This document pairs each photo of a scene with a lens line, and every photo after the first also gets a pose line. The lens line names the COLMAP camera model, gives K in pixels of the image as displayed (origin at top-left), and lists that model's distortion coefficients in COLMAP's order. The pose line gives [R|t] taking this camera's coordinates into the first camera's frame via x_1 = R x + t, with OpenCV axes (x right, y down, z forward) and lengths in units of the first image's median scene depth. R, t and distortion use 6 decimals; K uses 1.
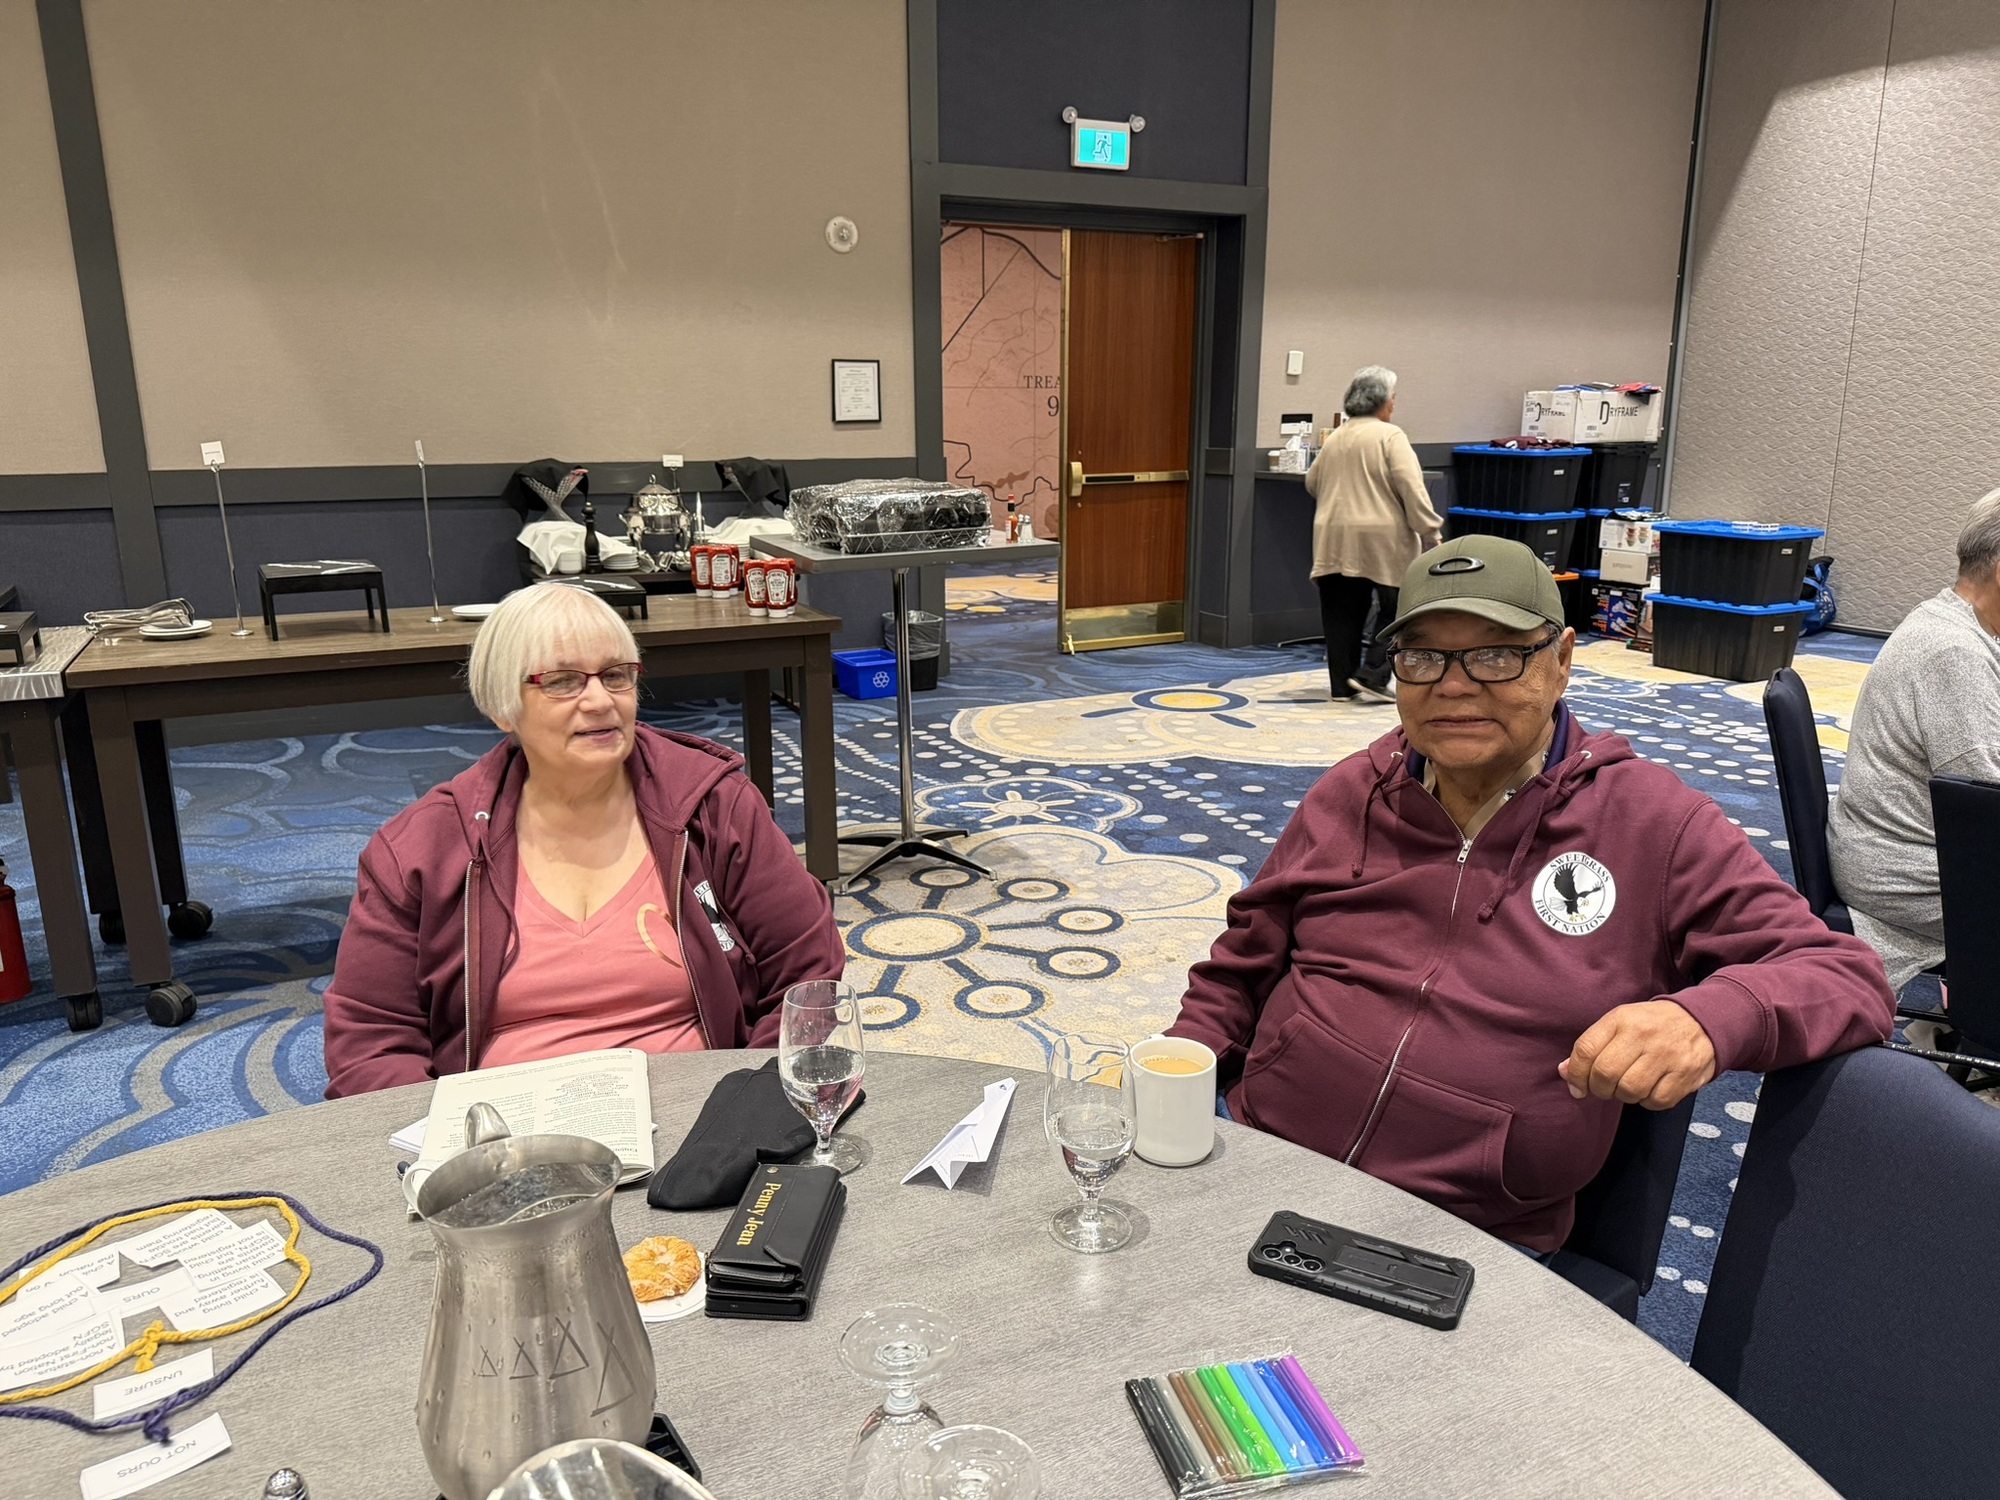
lens RADIAL K [[1407.2, 0, 1000.0], [0, 1407.2, 750.0], [0, 0, 1]] dist [0.019255, -0.031373]
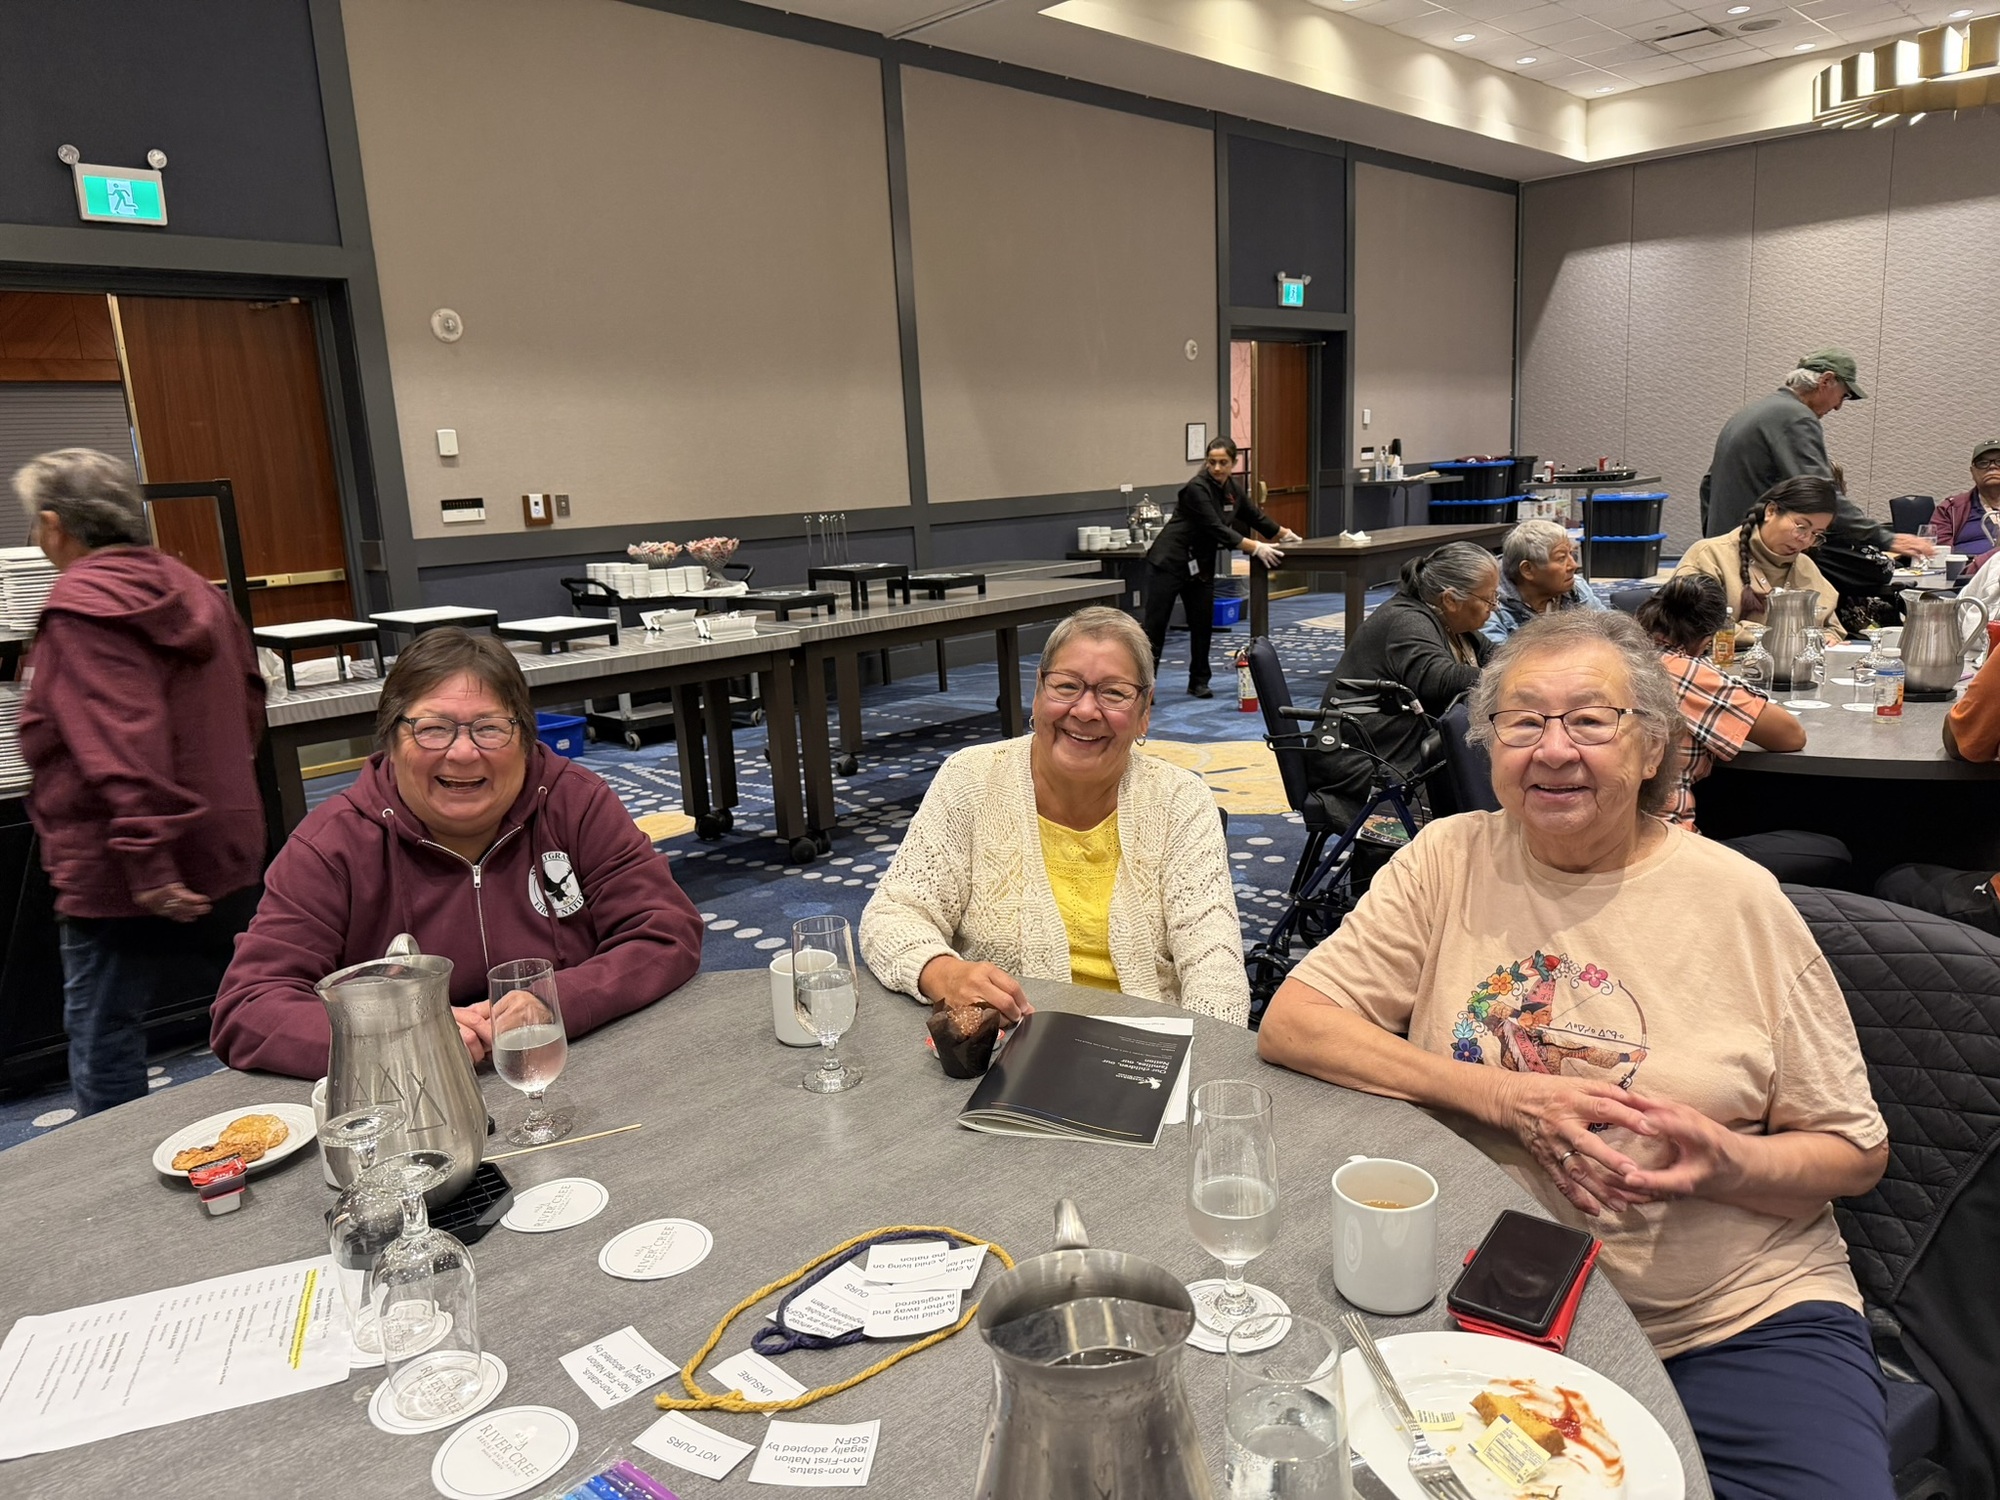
lens RADIAL K [[1407.2, 0, 1000.0], [0, 1407.2, 750.0], [0, 0, 1]] dist [0.019255, -0.031373]
pose [[0.938261, -0.111331, 0.327524, -0.781729], [0.125034, 0.991930, -0.021011, 0.094828], [-0.322541, 0.060665, 0.944609, -0.402433]]
